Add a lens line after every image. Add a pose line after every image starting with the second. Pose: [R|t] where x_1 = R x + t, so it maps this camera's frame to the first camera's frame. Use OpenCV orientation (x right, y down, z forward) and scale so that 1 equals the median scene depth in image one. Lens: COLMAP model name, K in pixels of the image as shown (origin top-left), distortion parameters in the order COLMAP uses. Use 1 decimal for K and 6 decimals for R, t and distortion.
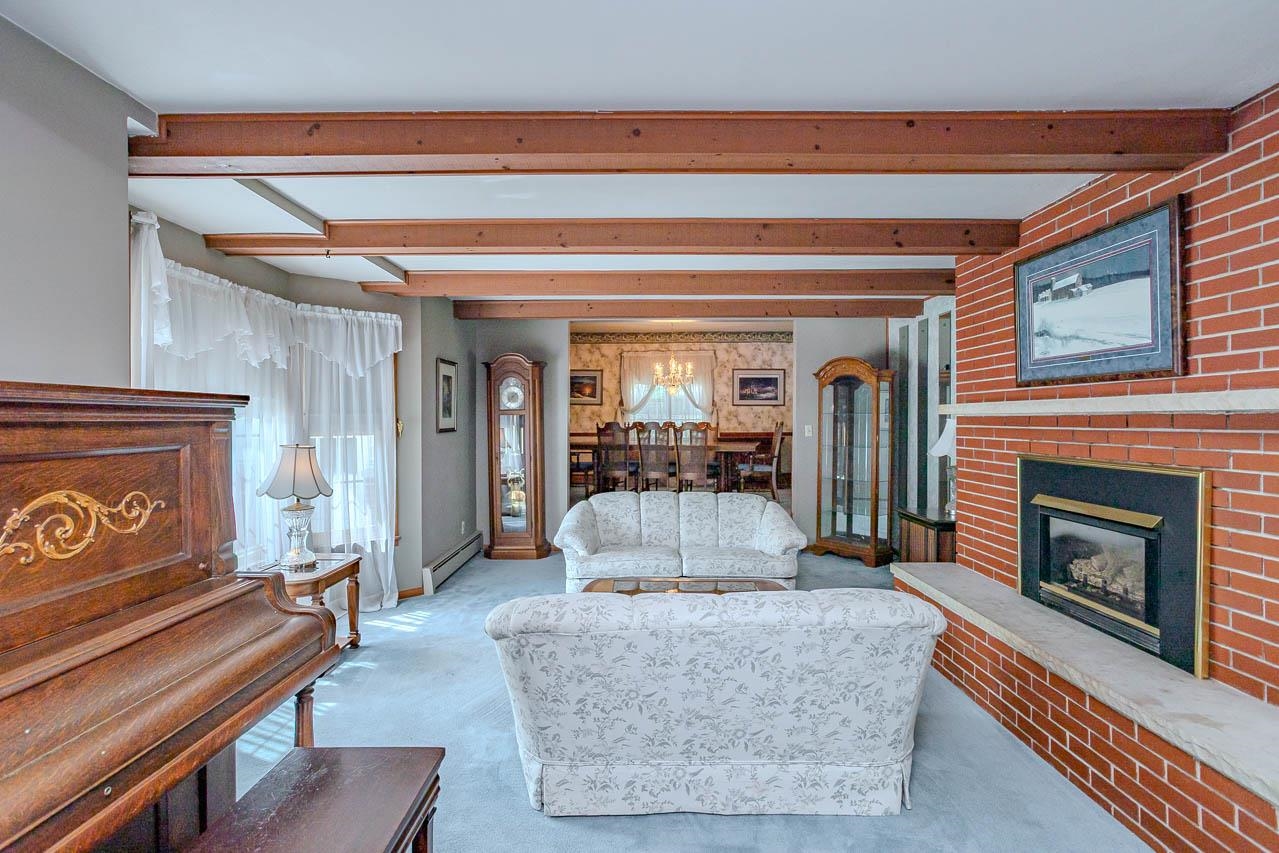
lens RADIAL K [[616.4, 0, 636.3], [0, 616.4, 424.9], [0, 0, 1]] dist [-0.033980, 0.018272]
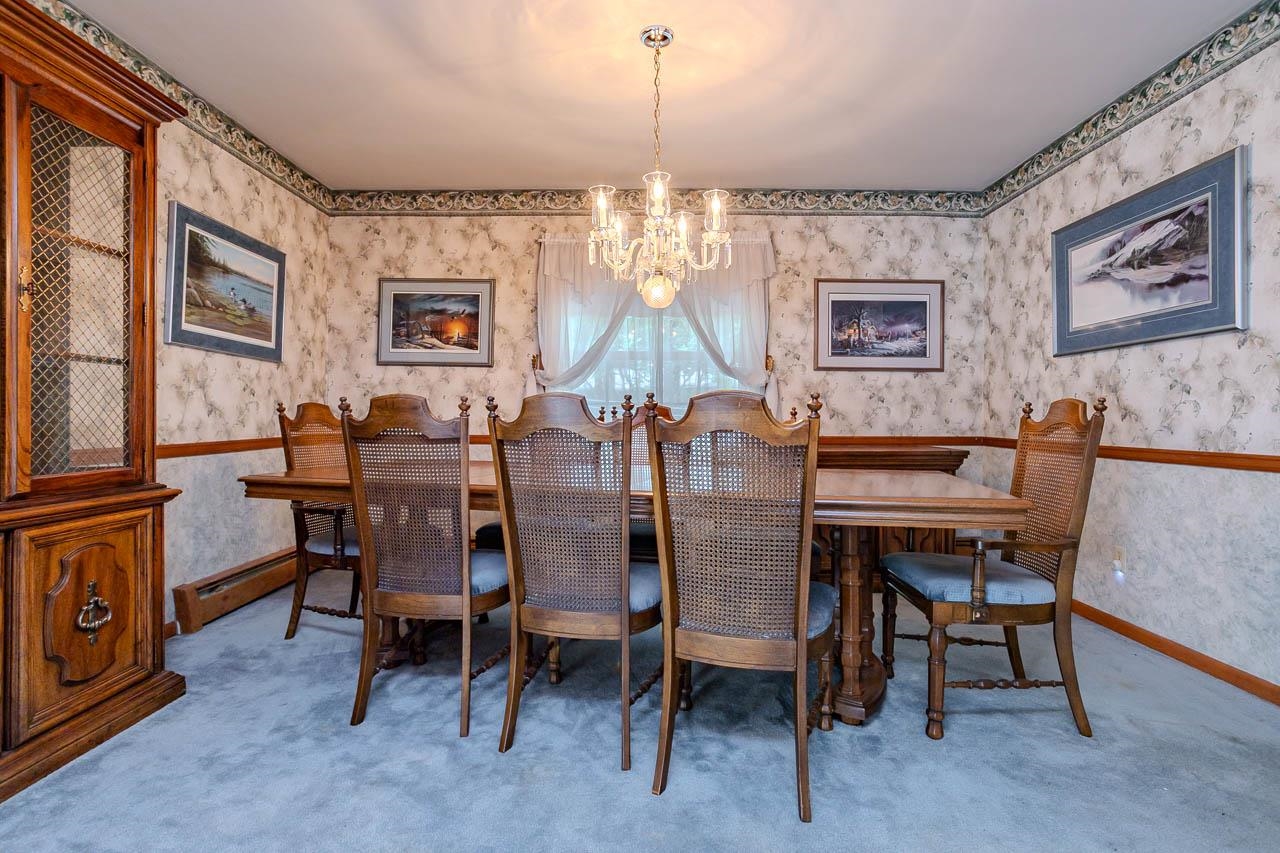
lens RADIAL K [[616.9, 0, 643.7], [0, 616.9, 422.0], [0, 0, 1]] dist [-0.033980, 0.018272]
pose [[0.999932, 0.005932, -0.010065, 0.048405], [-0.005938, 0.999982, -0.000547, 0.003893], [0.010061, 0.000606, 0.999949, 0.595808]]
